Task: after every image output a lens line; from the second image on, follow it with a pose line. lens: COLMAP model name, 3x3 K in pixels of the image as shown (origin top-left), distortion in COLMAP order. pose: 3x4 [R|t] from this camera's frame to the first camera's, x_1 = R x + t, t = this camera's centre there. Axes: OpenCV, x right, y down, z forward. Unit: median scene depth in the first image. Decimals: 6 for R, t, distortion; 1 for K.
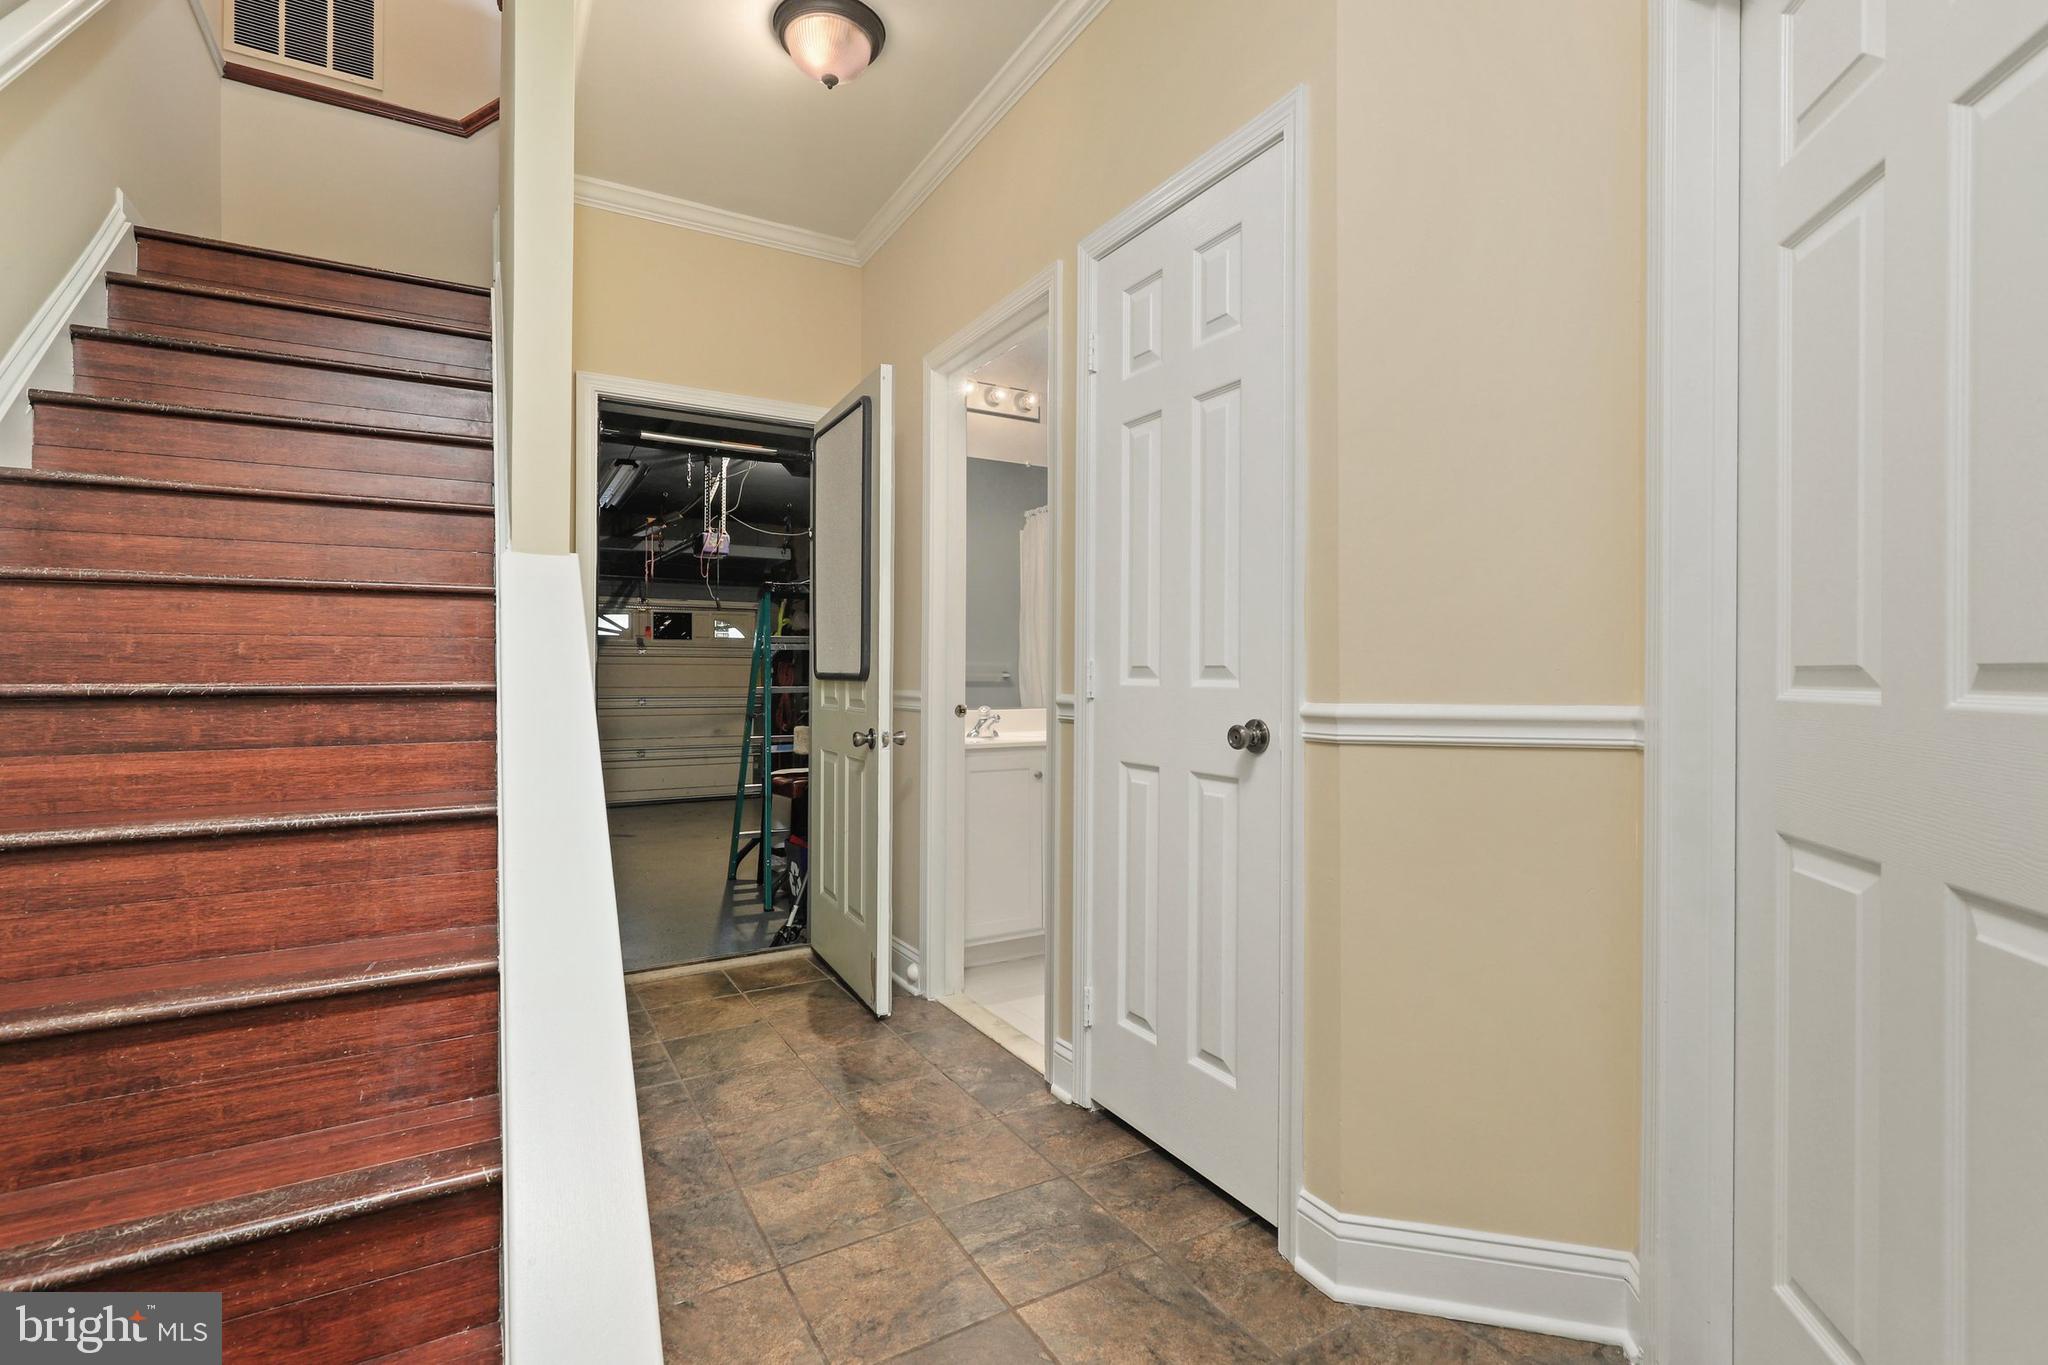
lens RADIAL K [[935.6, 0, 1019.8], [0, 935.6, 665.3], [0, 0, 1]] dist [-0.000167, 0.000108]
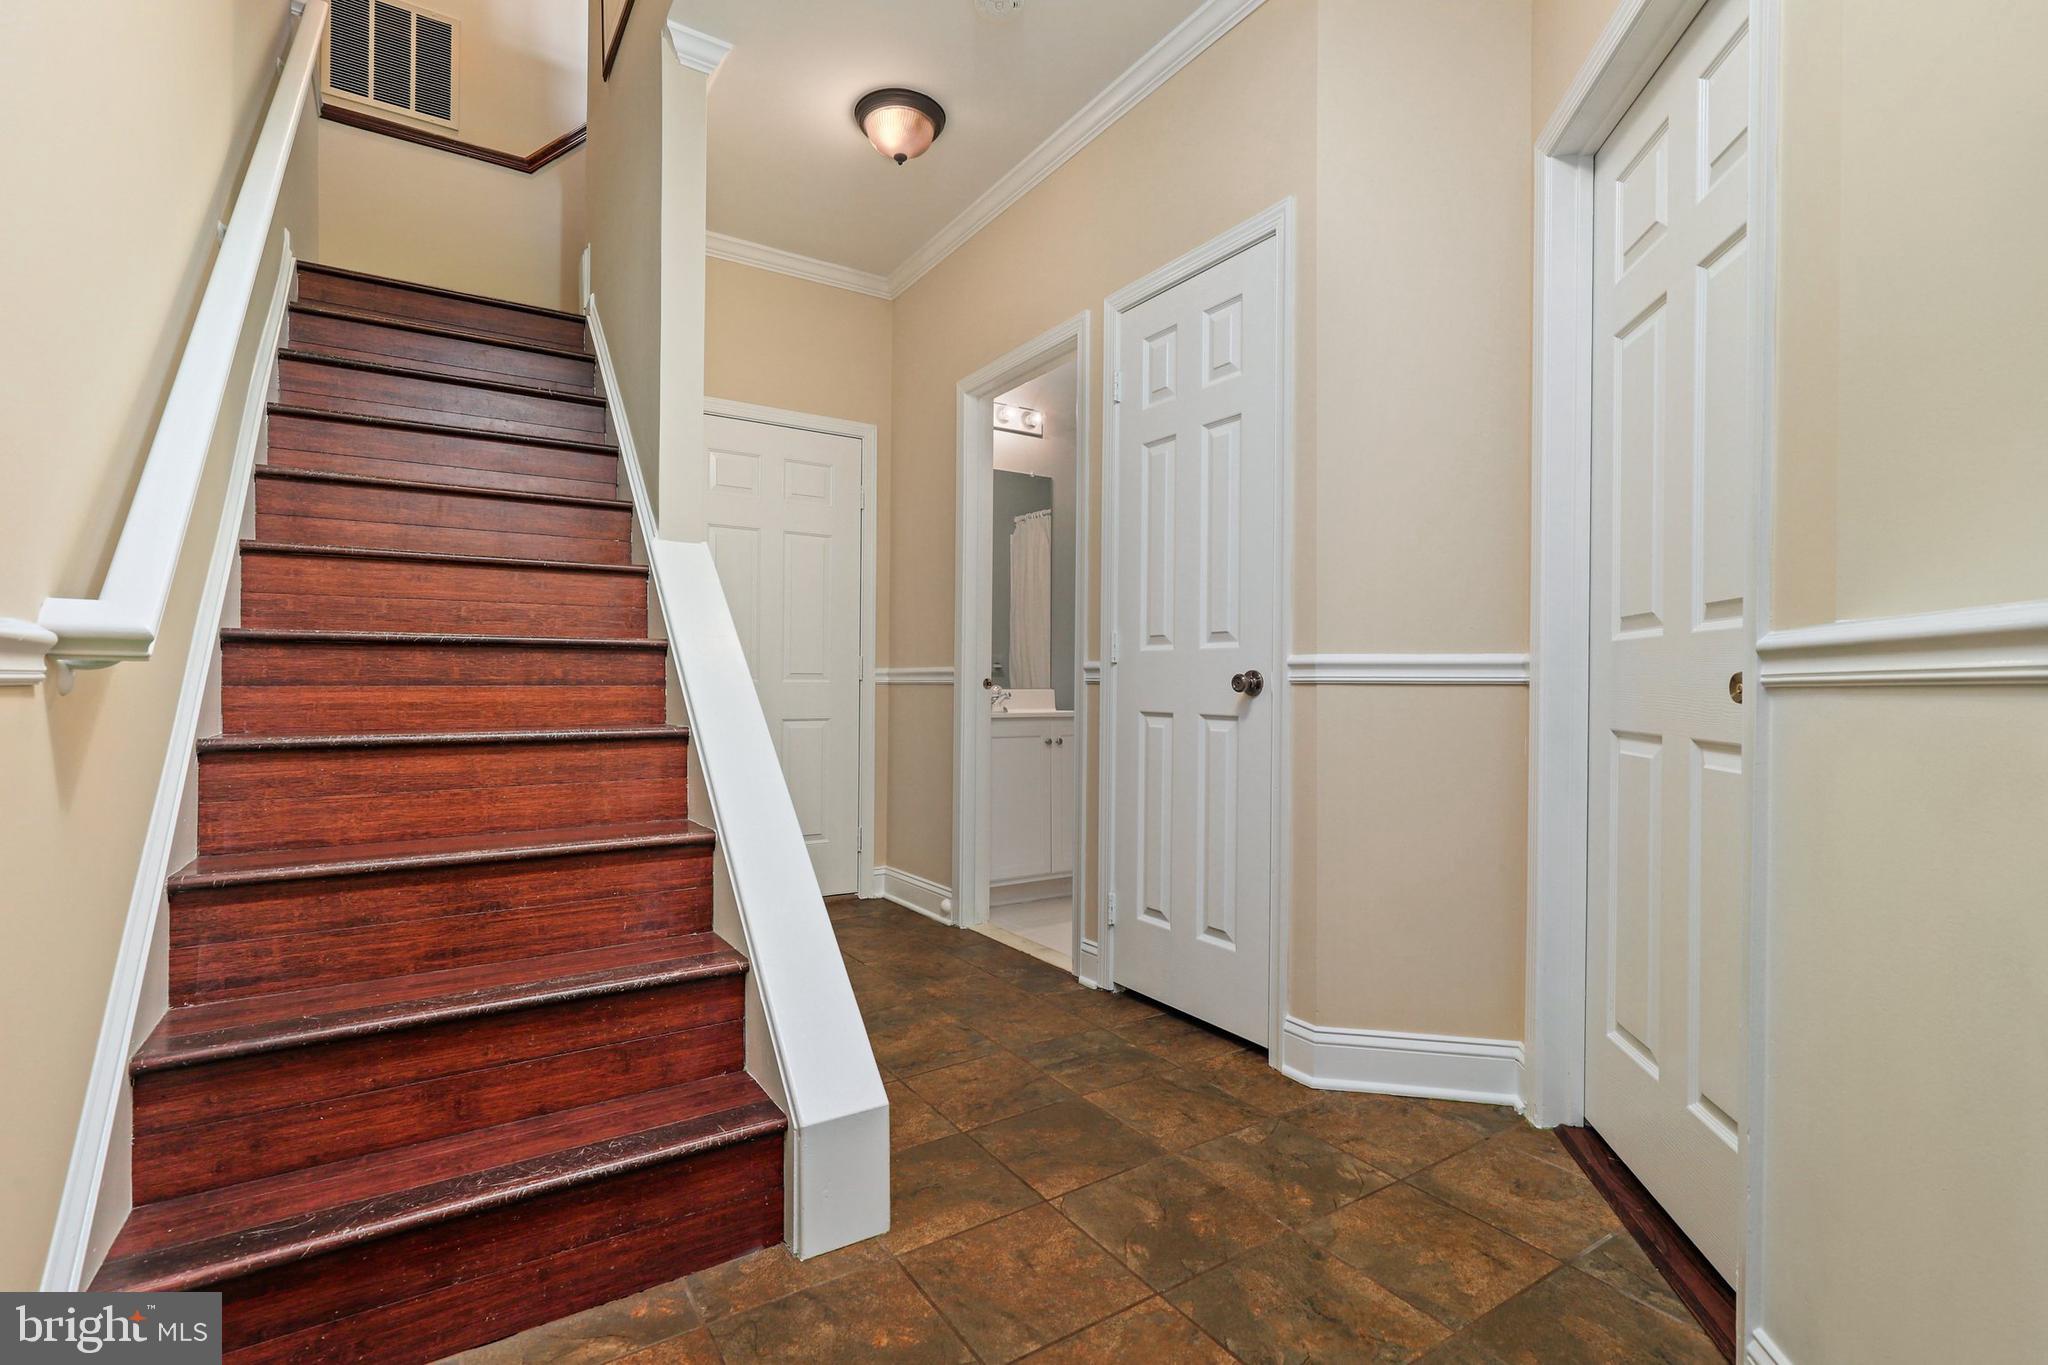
lens RADIAL K [[933.2, 0, 1019.6], [0, 933.2, 674.8], [0, 0, 1]] dist [0.000175, 0.000156]
pose [[0.998736, 0.003660, 0.050131, -0.145296], [-0.003698, 0.999993, 0.000673, 0.065395], [-0.050129, -0.000857, 0.998742, -0.308191]]
